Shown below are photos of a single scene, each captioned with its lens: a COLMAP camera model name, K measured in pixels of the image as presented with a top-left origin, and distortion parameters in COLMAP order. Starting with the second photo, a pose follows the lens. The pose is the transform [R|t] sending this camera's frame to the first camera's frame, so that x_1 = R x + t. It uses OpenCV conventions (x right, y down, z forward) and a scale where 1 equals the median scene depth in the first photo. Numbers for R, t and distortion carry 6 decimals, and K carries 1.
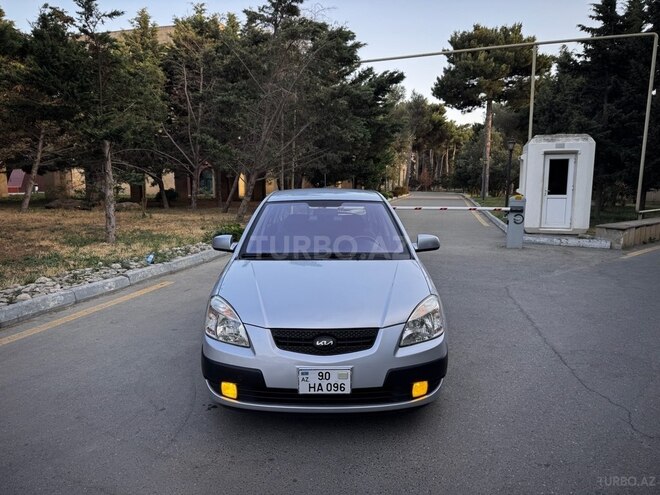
lens RADIAL K [[468.7, 0, 307.4], [0, 468.7, 237.1], [0, 0, 1]] dist [0.045420, -0.063120]
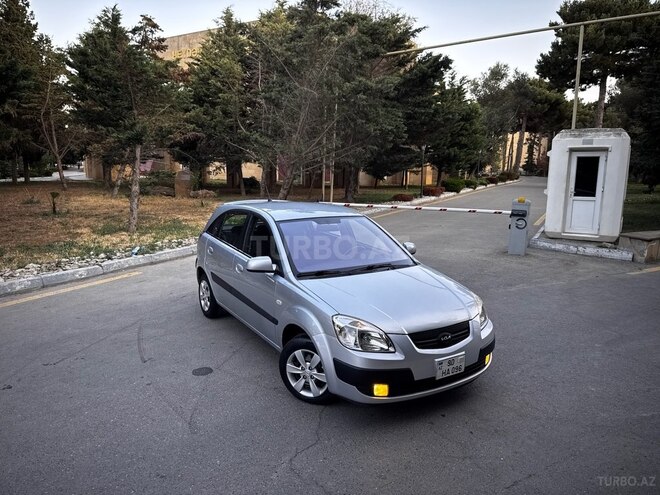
lens RADIAL K [[468.7, 0, 338.5], [0, 468.7, 238.2], [0, 0, 1]] dist [0.045420, -0.063120]
pose [[0.965941, 0.045651, -0.254702, 0.314904], [-0.032842, 0.997983, 0.054320, -0.044901], [0.256669, -0.044105, 0.965493, 0.011510]]
